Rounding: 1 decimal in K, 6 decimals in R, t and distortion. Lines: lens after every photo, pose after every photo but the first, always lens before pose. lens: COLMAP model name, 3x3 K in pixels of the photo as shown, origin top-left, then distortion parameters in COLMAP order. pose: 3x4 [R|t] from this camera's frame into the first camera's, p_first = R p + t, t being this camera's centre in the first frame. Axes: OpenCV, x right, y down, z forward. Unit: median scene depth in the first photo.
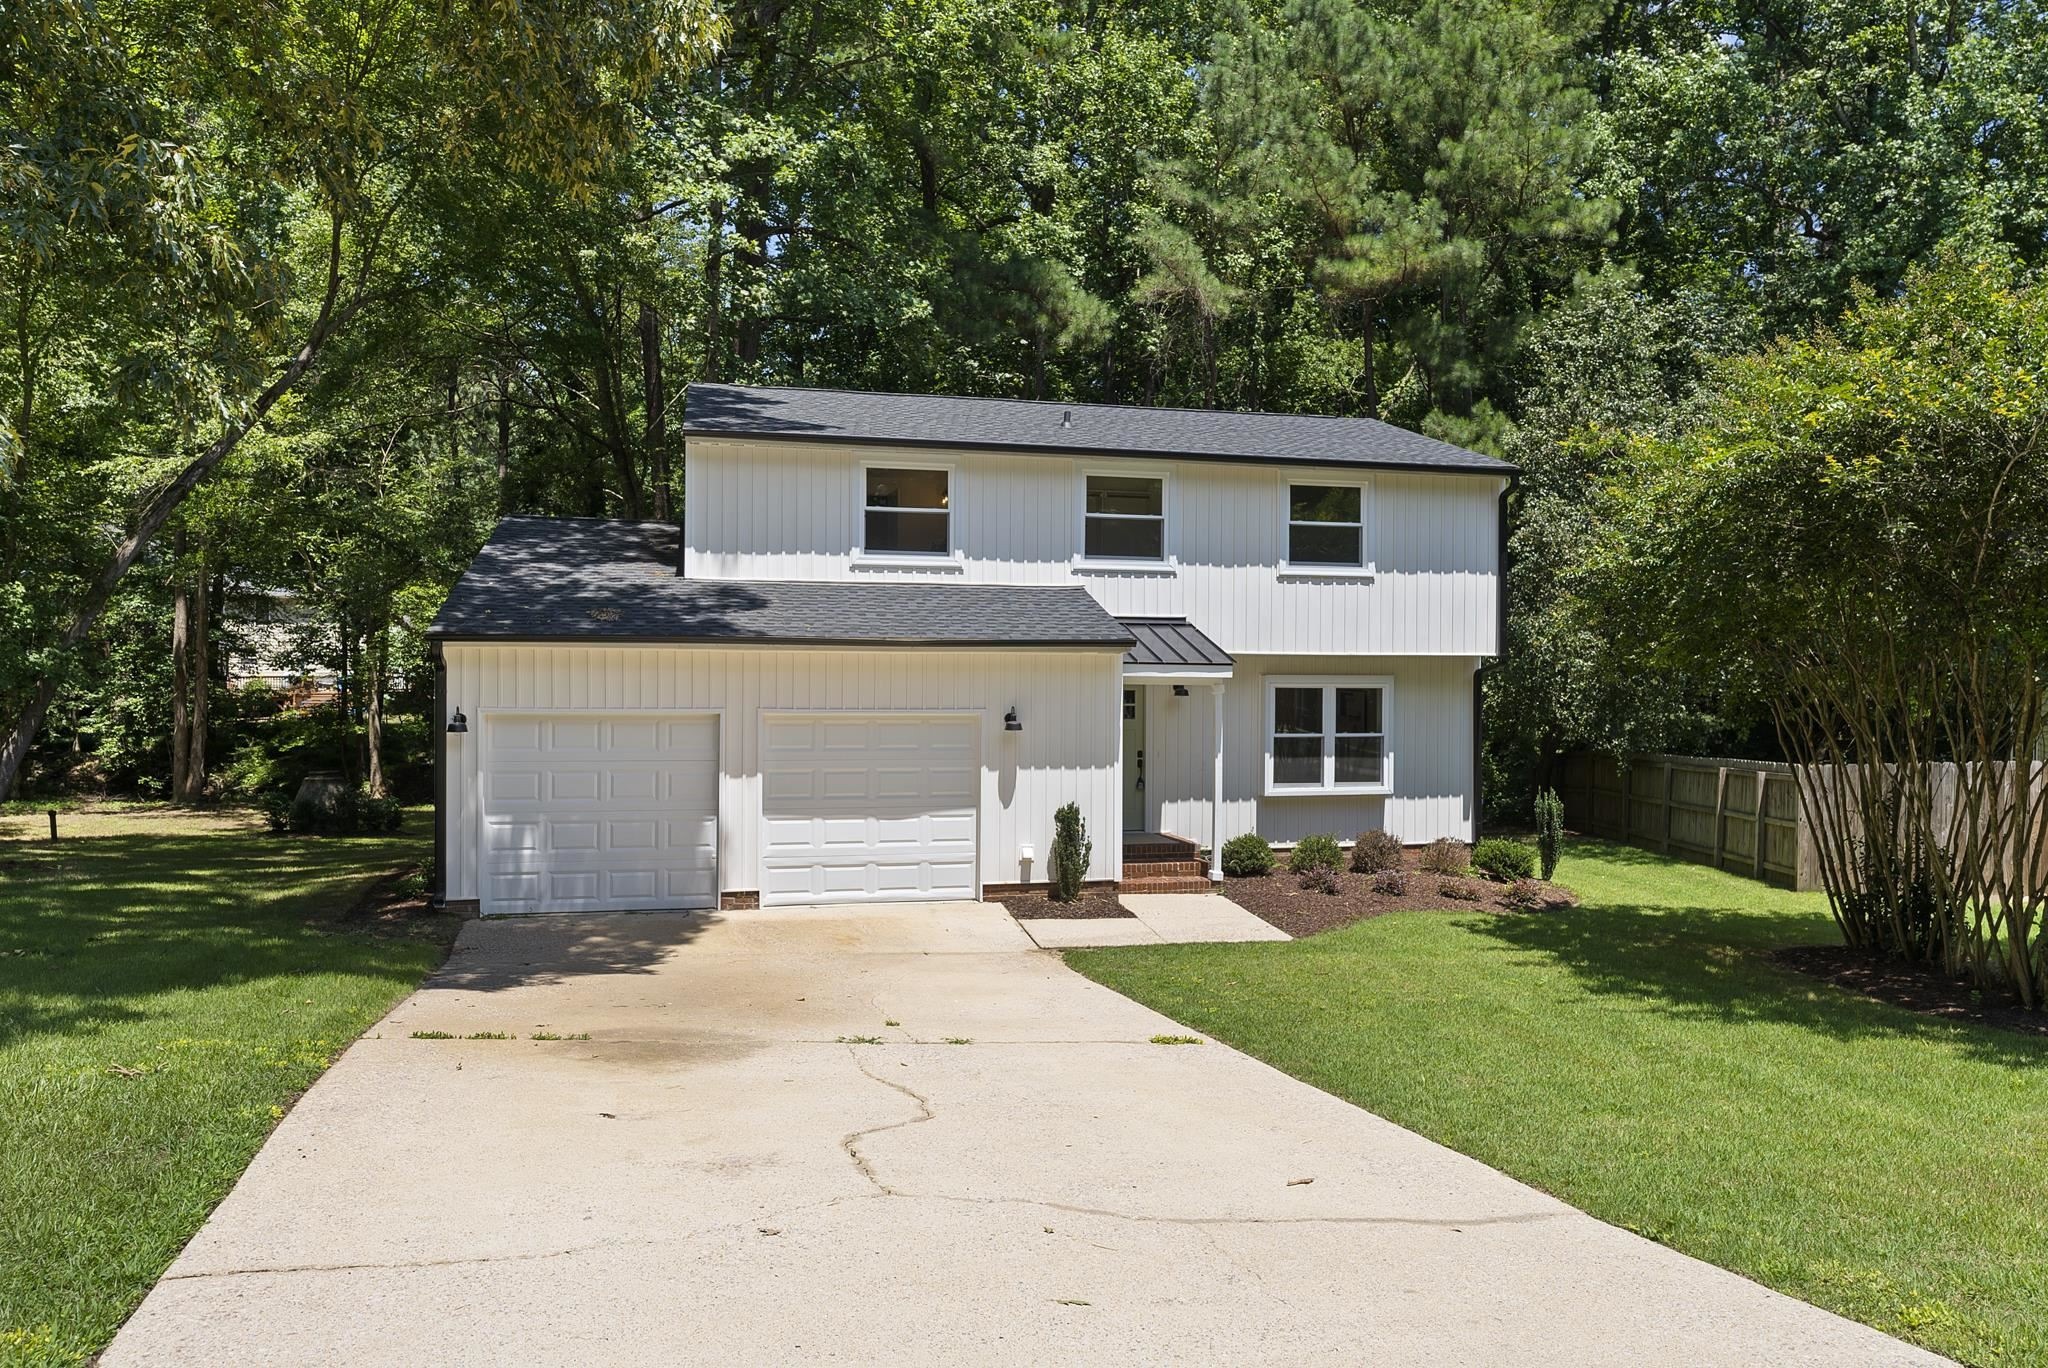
lens RADIAL K [[1210.7, 0, 1023.4], [0, 1210.7, 697.5], [0, 0, 1]] dist [-0.014106, -0.000317]
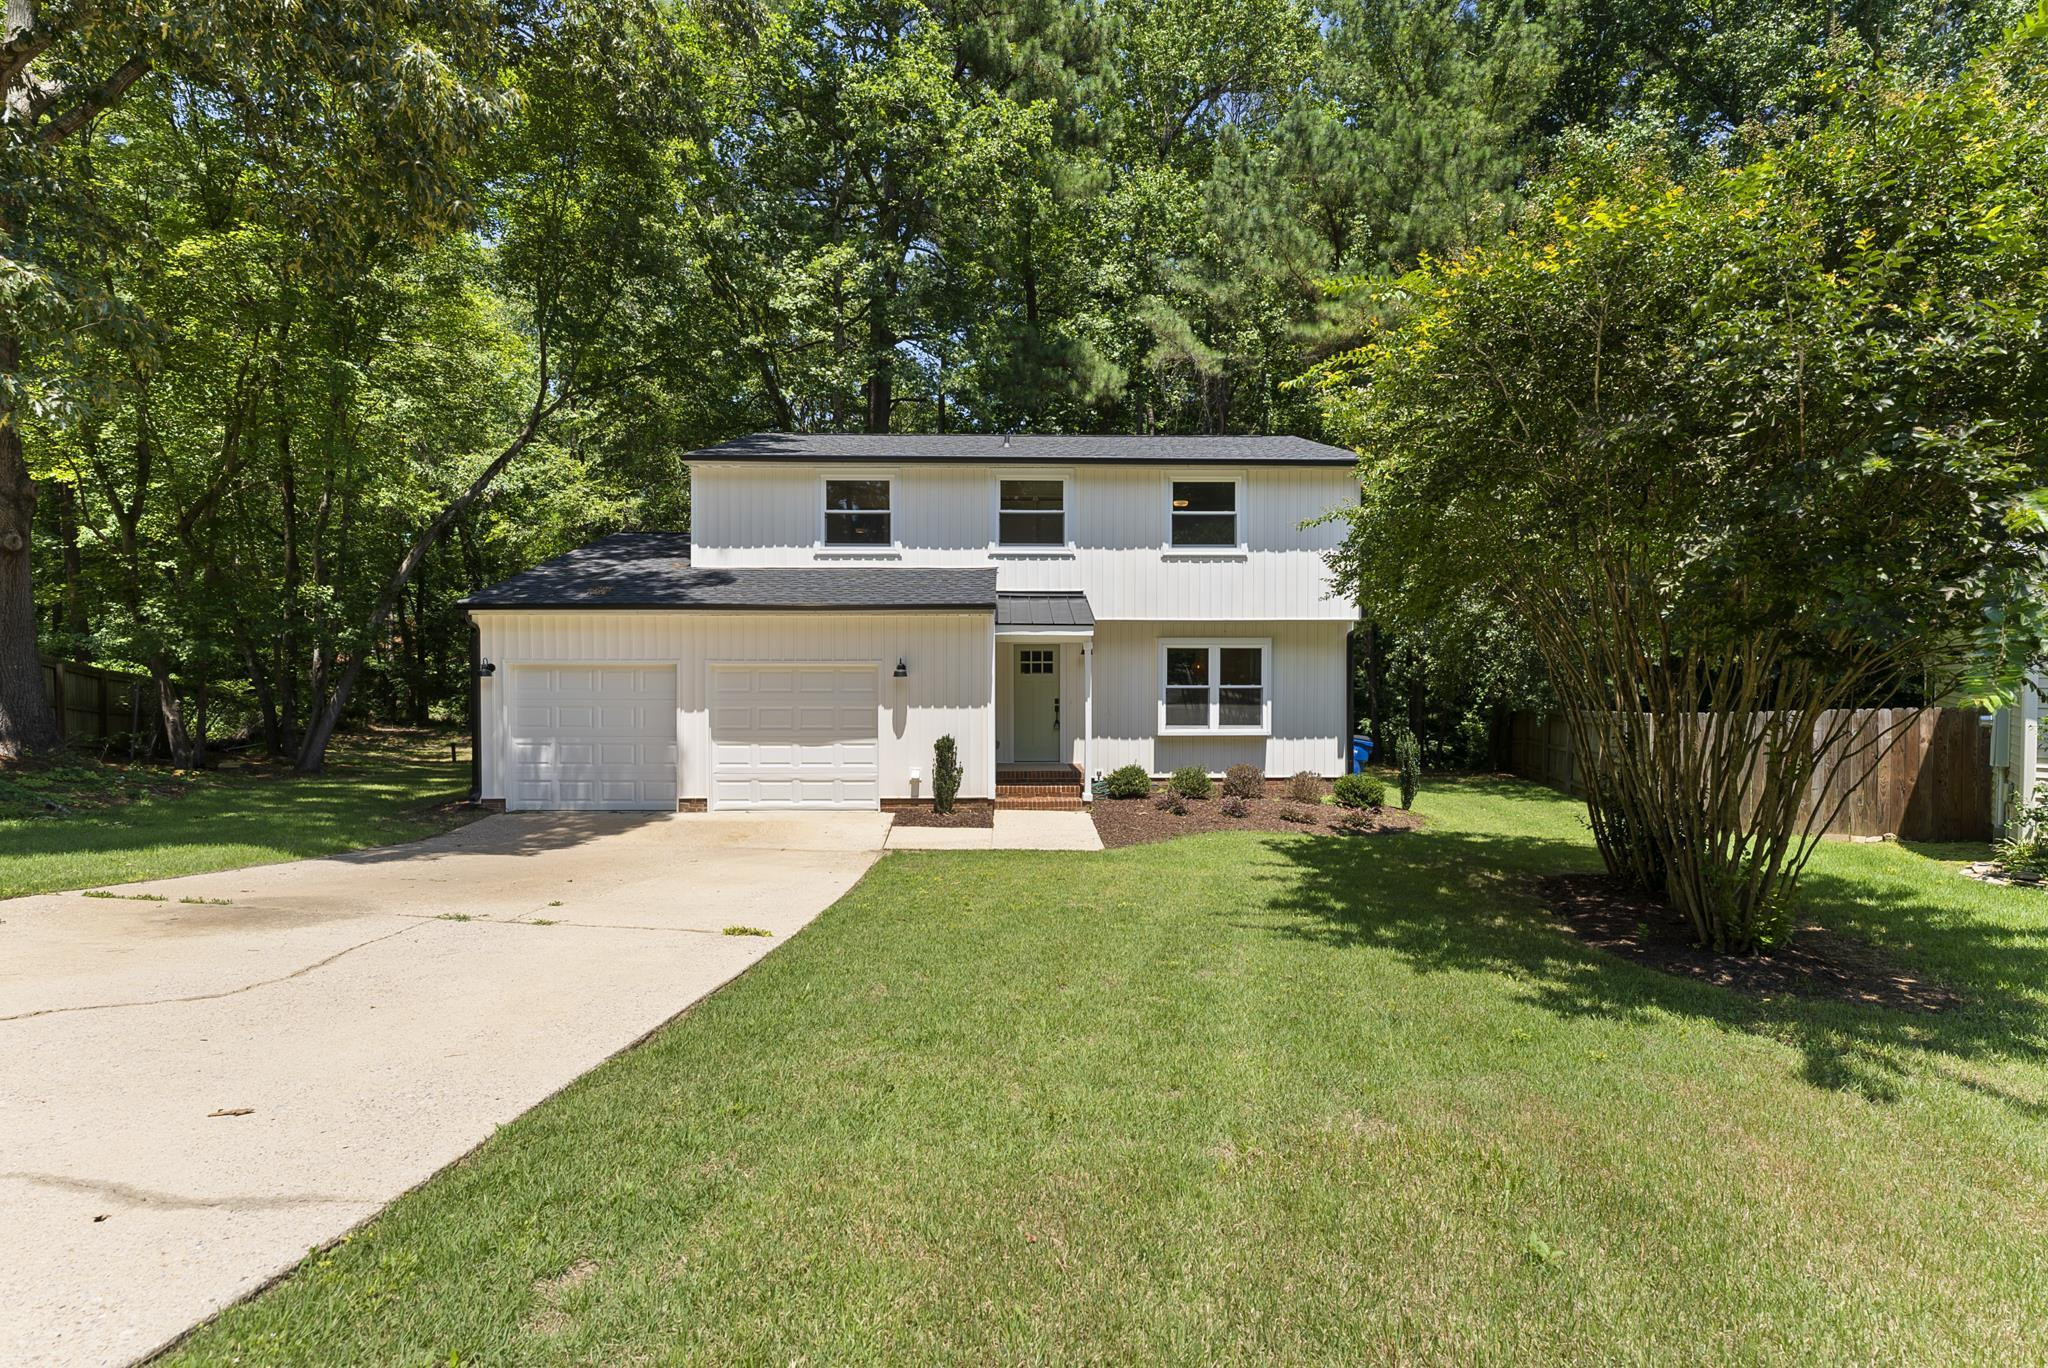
lens RADIAL K [[836.2, 0, 1023.0], [0, 836.2, 690.1], [0, 0, 1]] dist [-0.003519, -0.000511]
pose [[0.982512, -0.000272, -0.186198, 0.238717], [0.002460, 0.999931, 0.011525, 0.026500], [0.186182, -0.011782, 0.982445, 0.141628]]
